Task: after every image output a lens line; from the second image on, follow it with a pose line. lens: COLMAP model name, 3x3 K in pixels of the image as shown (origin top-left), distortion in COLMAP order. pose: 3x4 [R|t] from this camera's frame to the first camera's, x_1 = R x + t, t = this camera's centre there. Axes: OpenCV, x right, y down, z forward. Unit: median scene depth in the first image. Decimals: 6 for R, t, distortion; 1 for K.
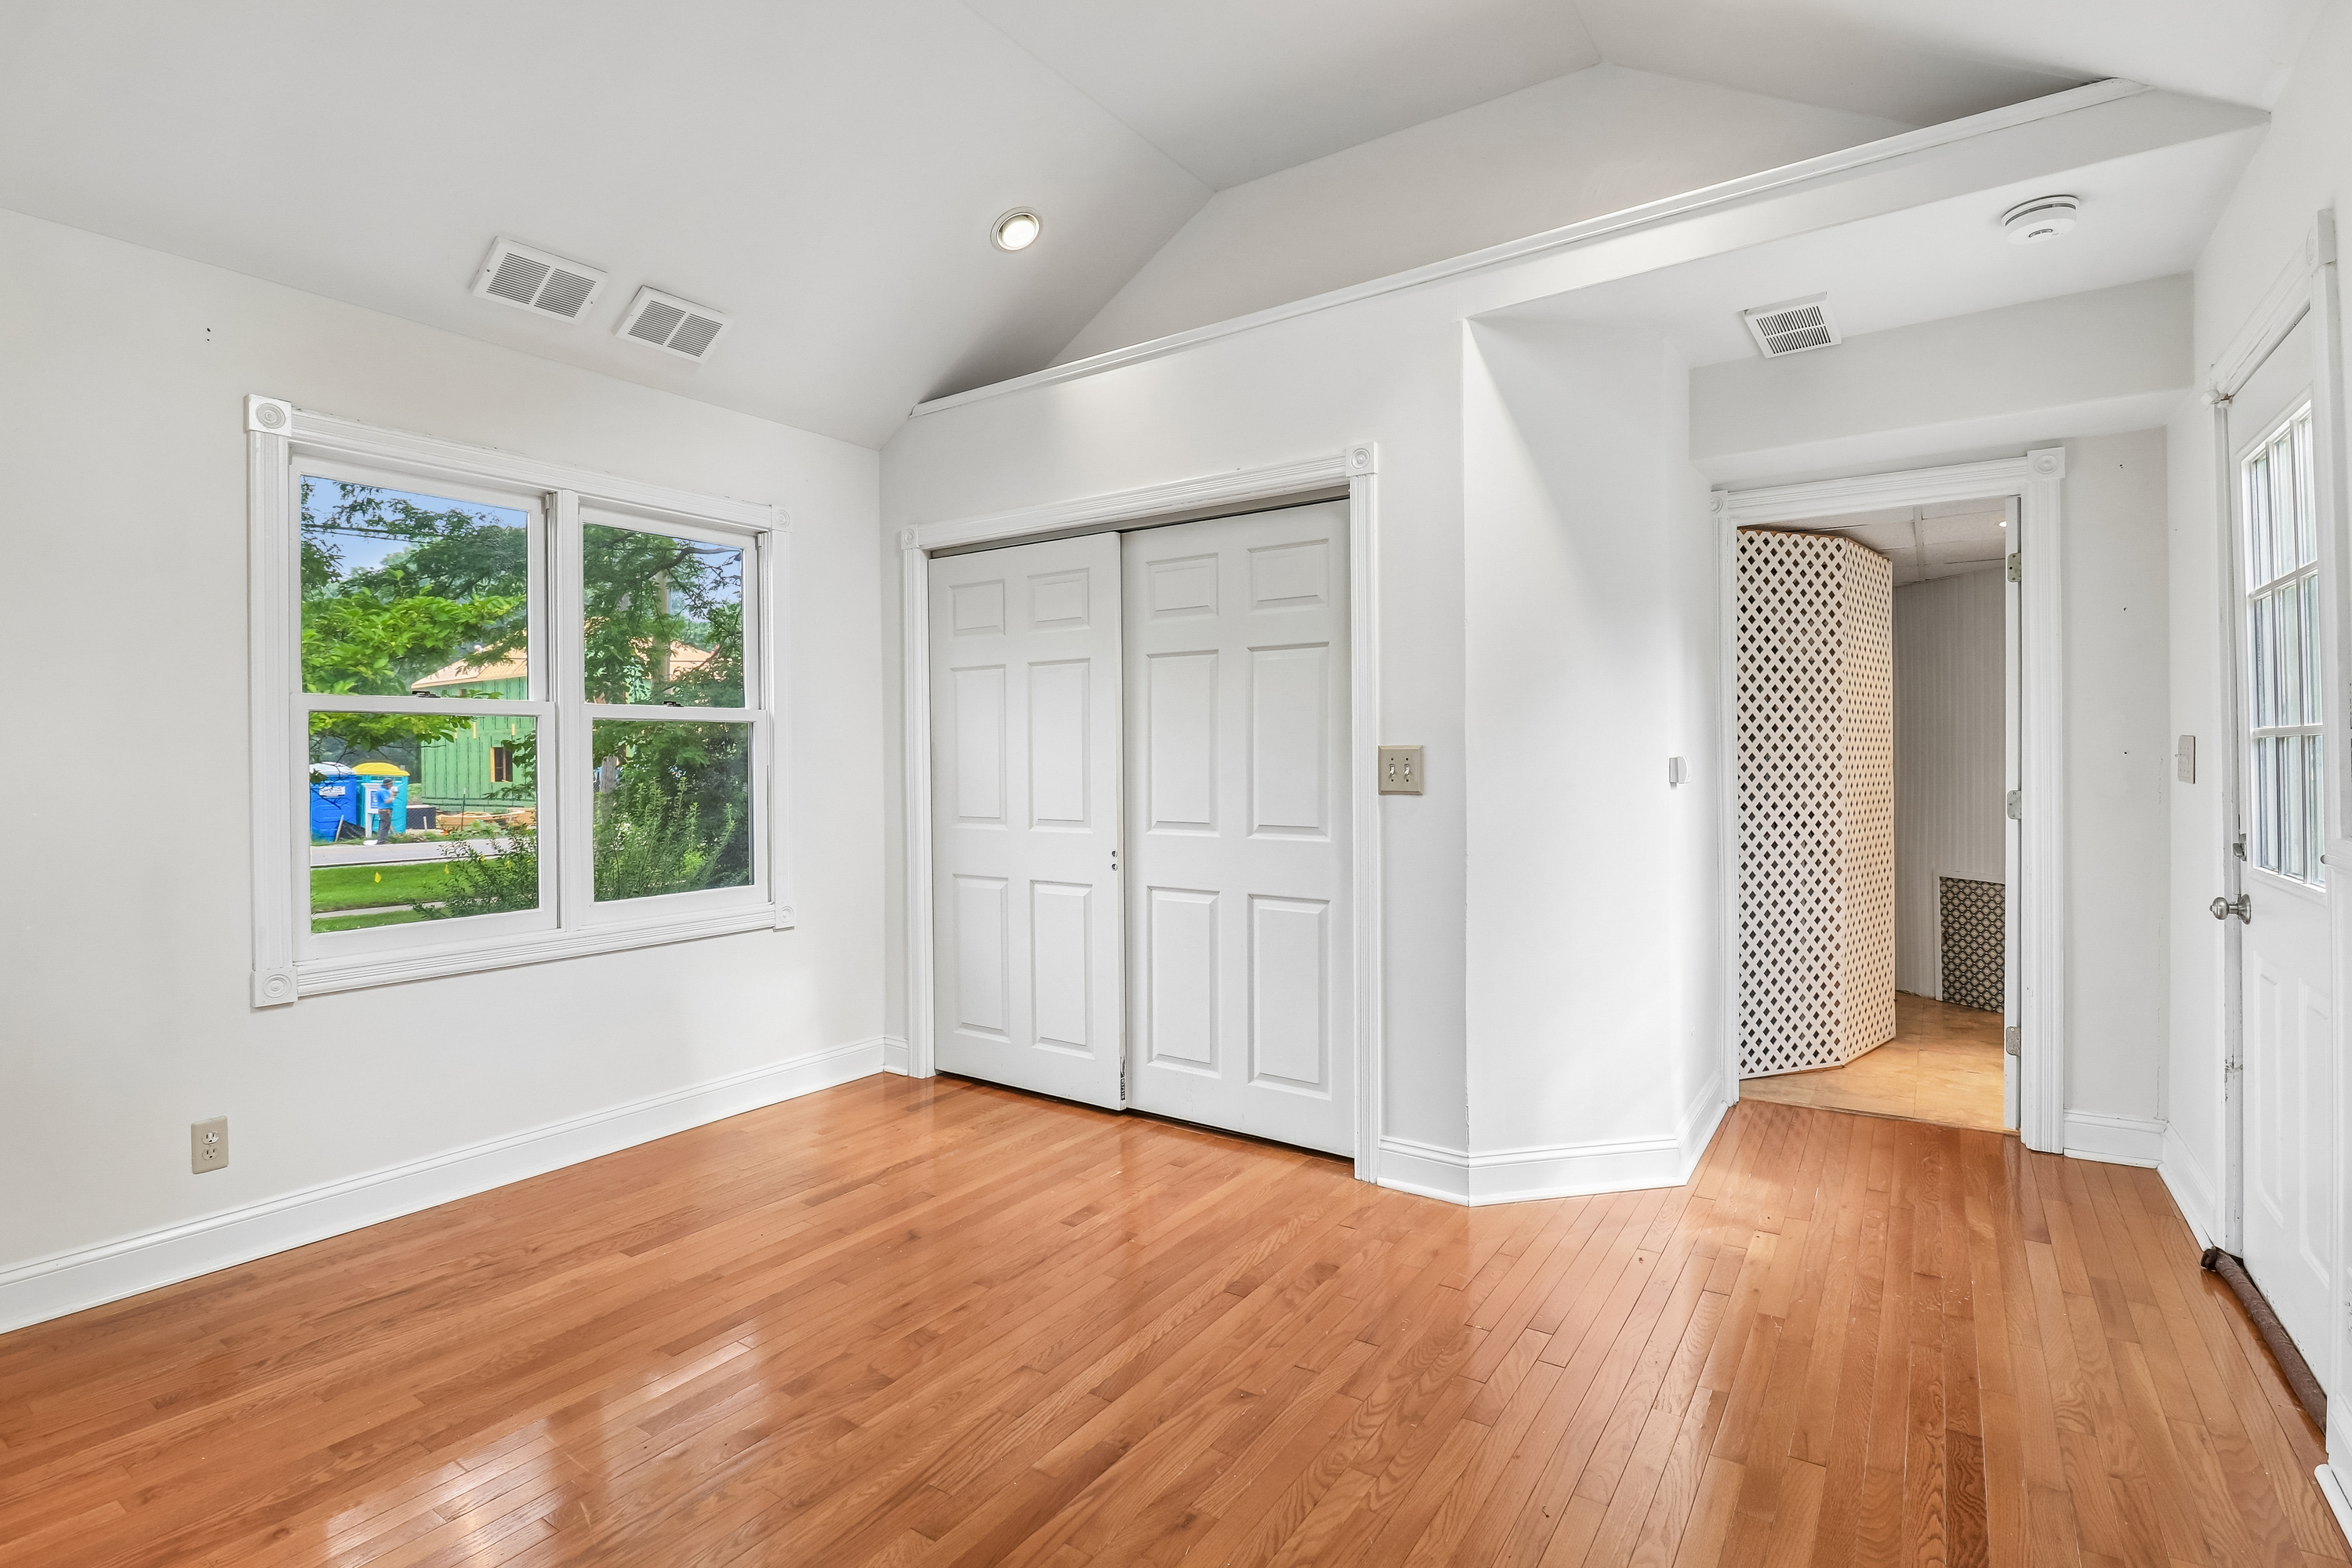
lens RADIAL K [[1107.8, 0, 1183.3], [0, 1107.8, 756.5], [0, 0, 1]] dist [0.001483, -0.013813]
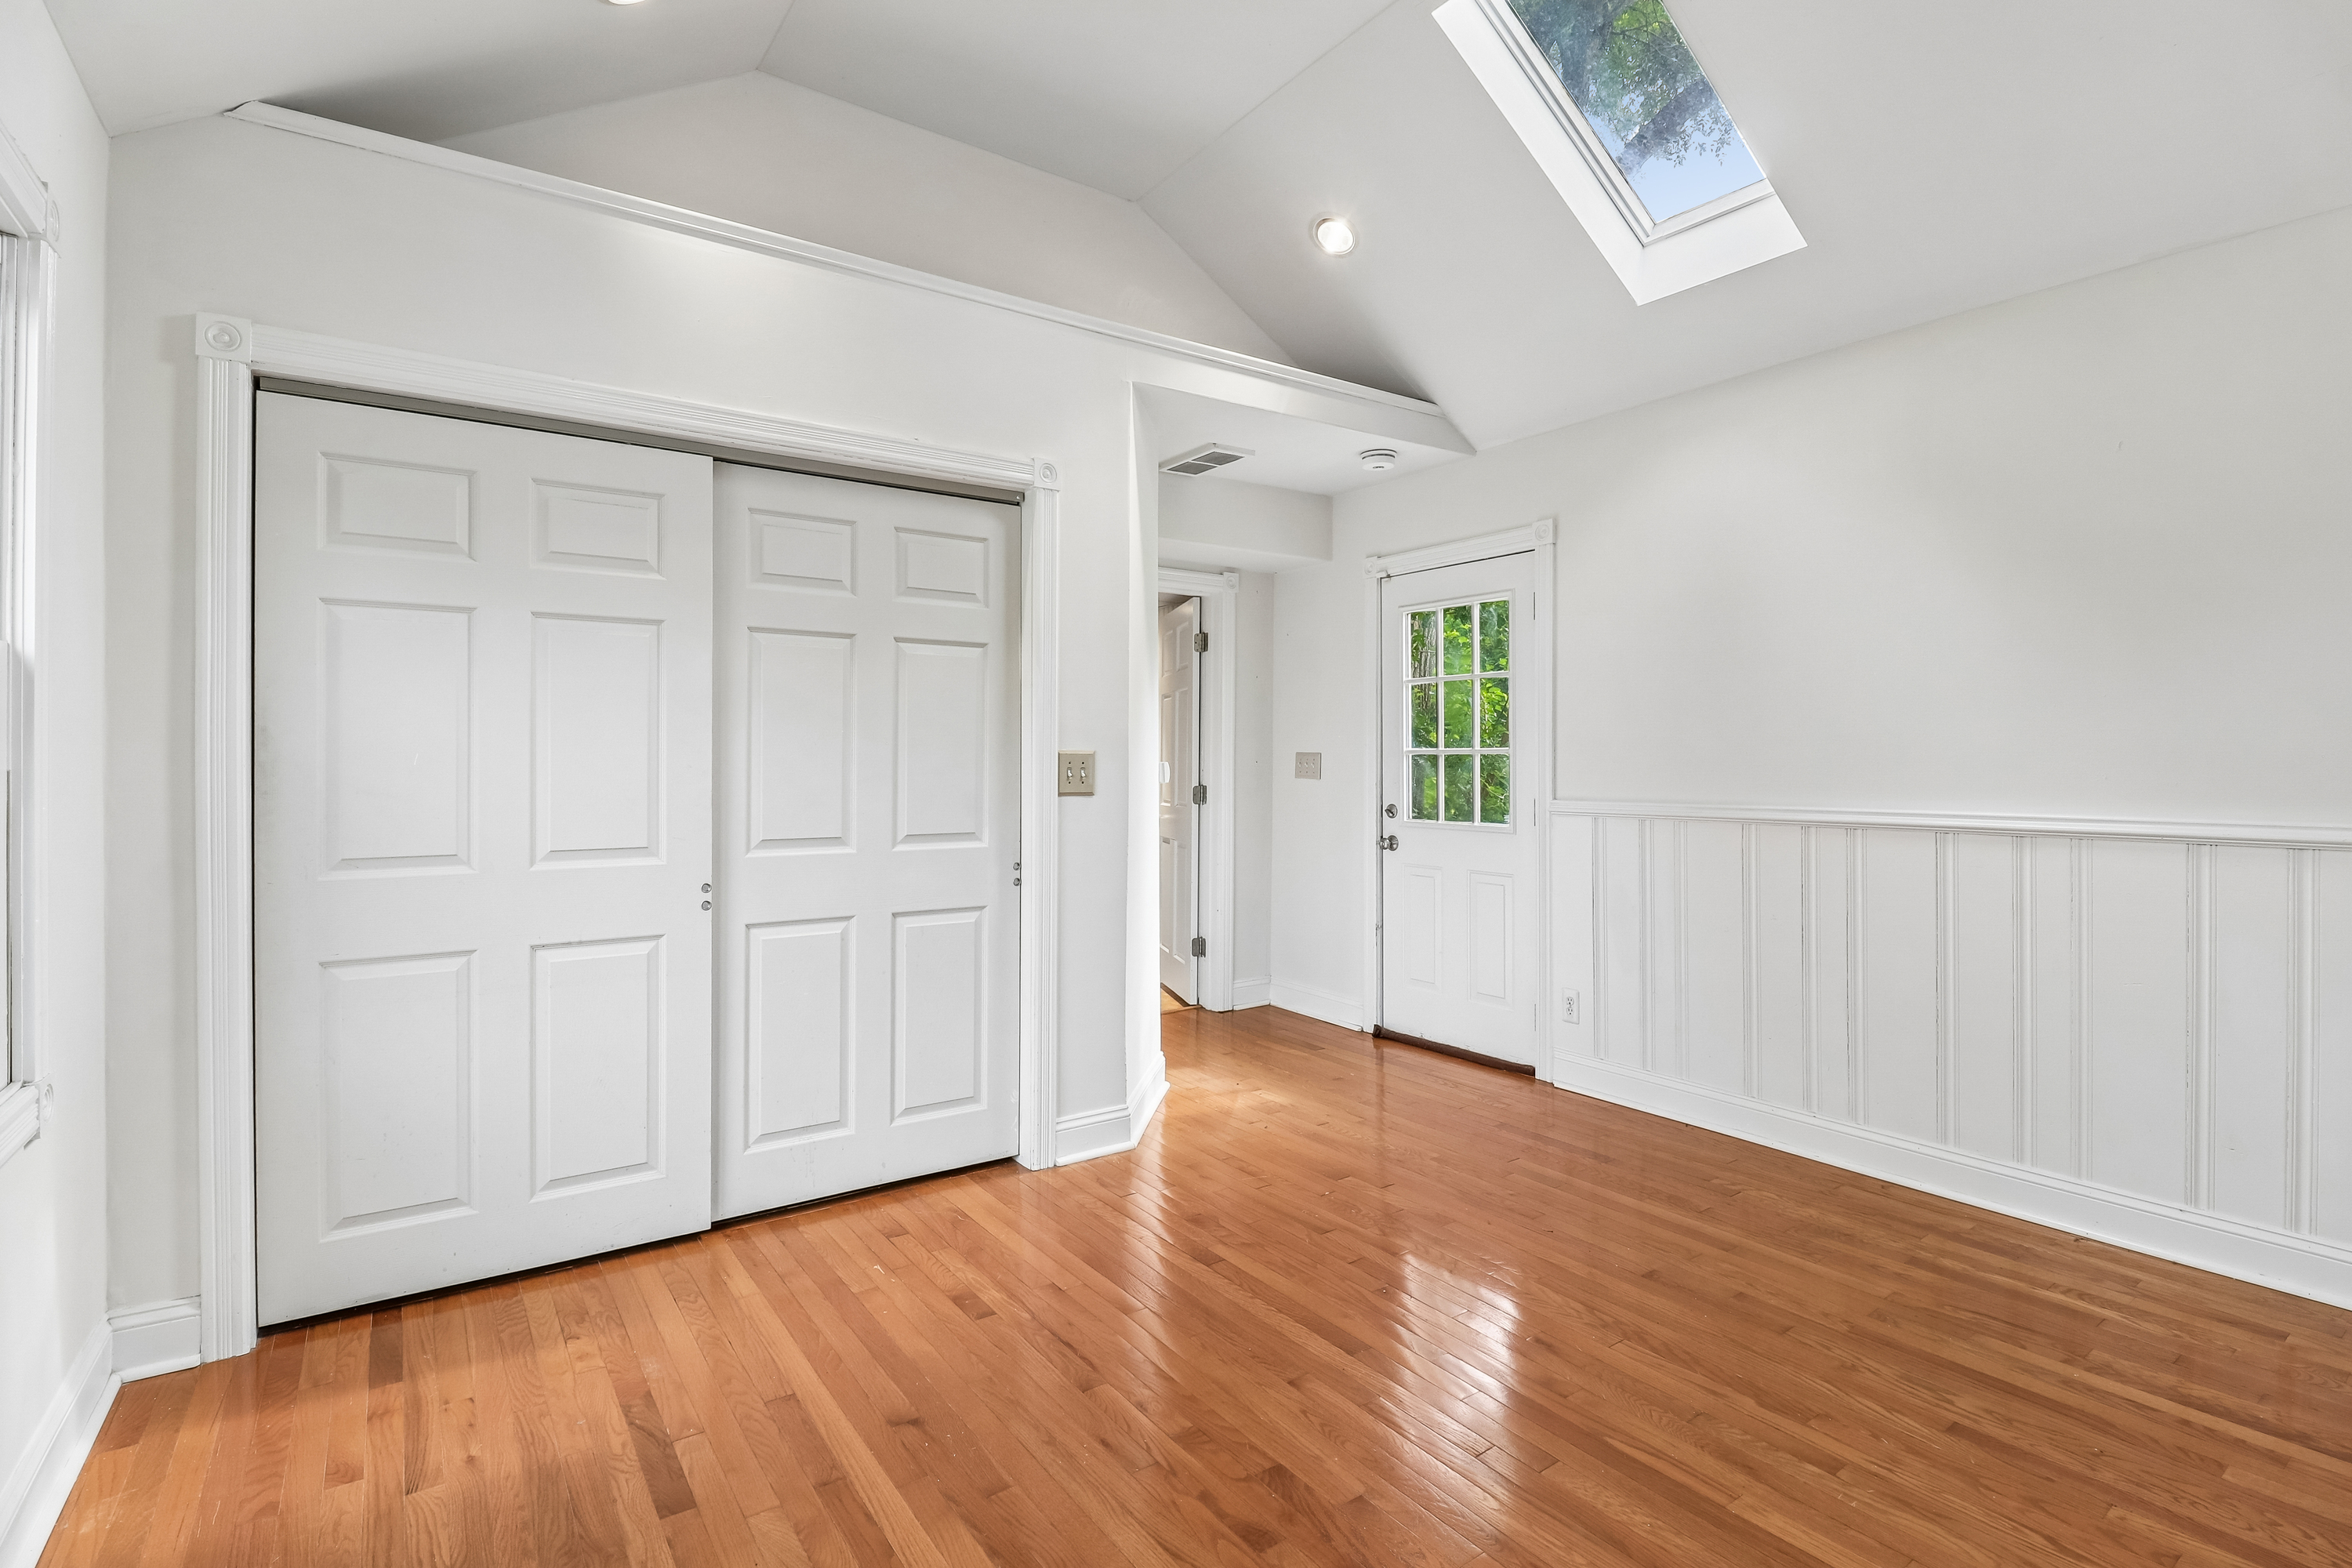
lens RADIAL K [[1094.1, 0, 1166.2], [0, 1094.1, 763.8], [0, 0, 1]] dist [0.002616, -0.013924]
pose [[0.357251, 0.004287, 0.933998, -0.723666], [-0.004854, 0.999984, -0.002733, 0.005443], [-0.933996, -0.003557, 0.357267, 0.505120]]
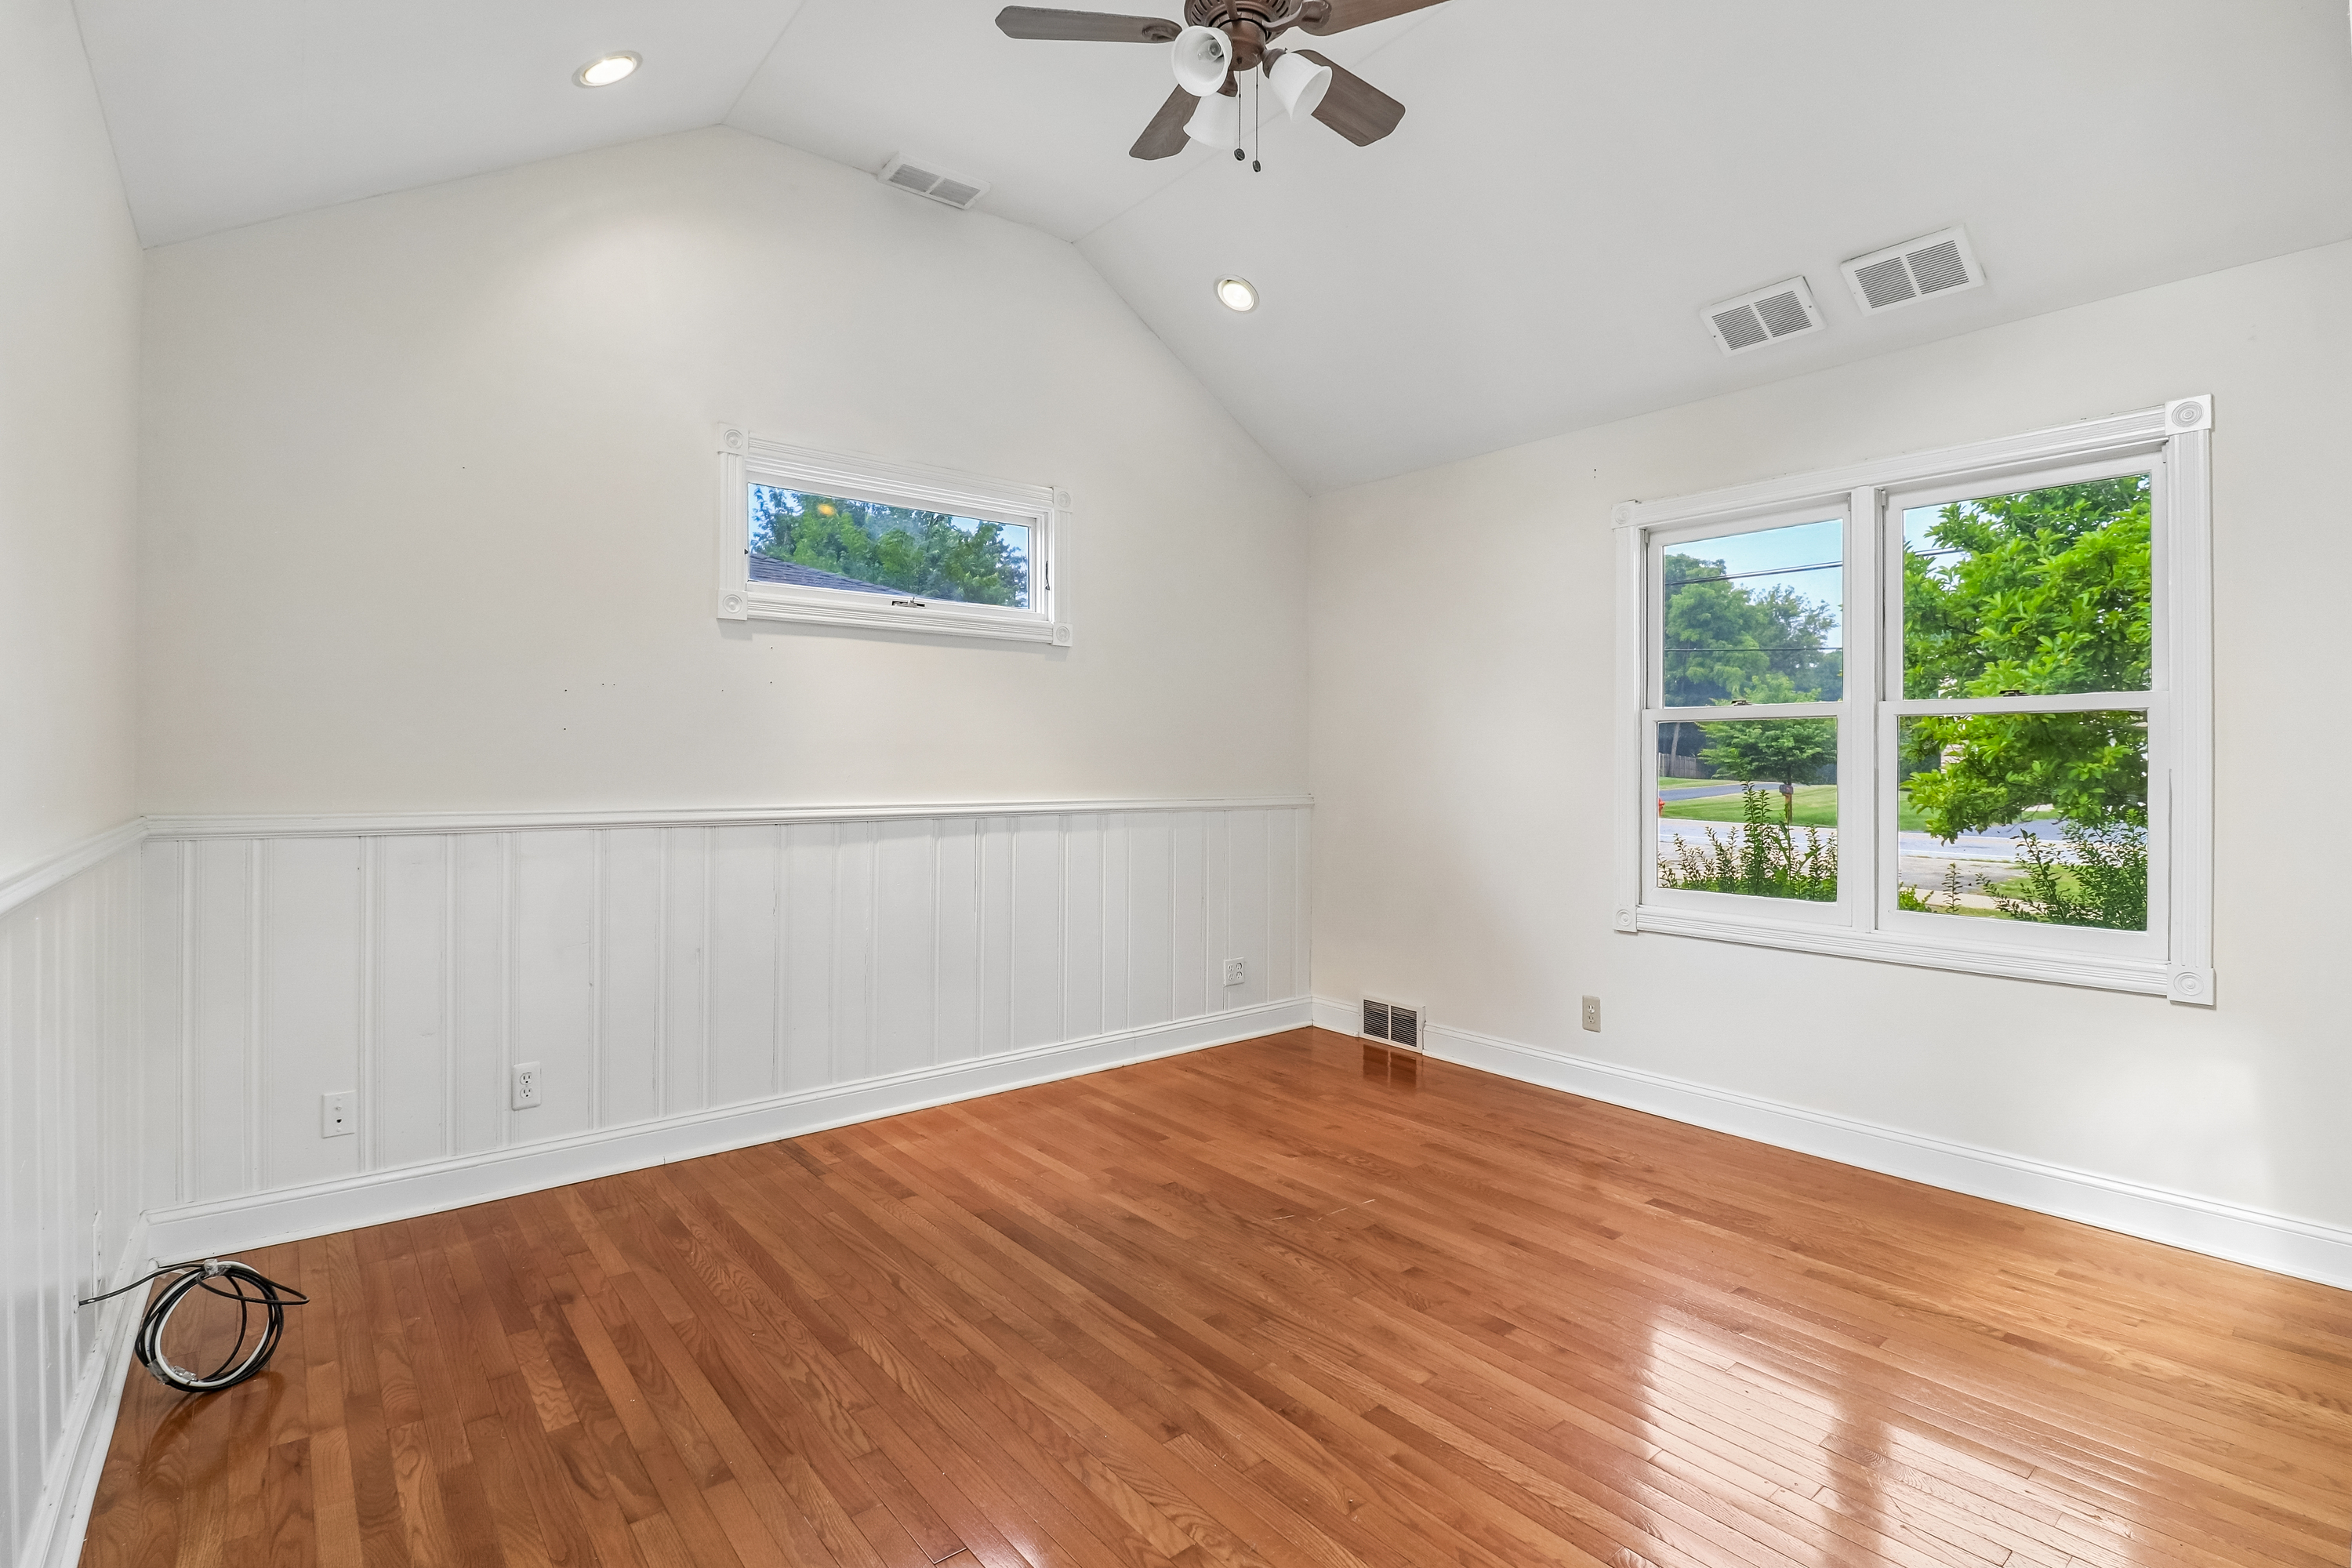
lens RADIAL K [[1094.1, 0, 1166.2], [0, 1094.1, 763.8], [0, 0, 1]] dist [0.002616, -0.013924]
pose [[-0.289377, 0.011655, -0.957144, 0.572827], [0.003294, 0.999932, 0.011180, -0.006141], [0.957209, 0.000082, -0.289396, 0.700718]]
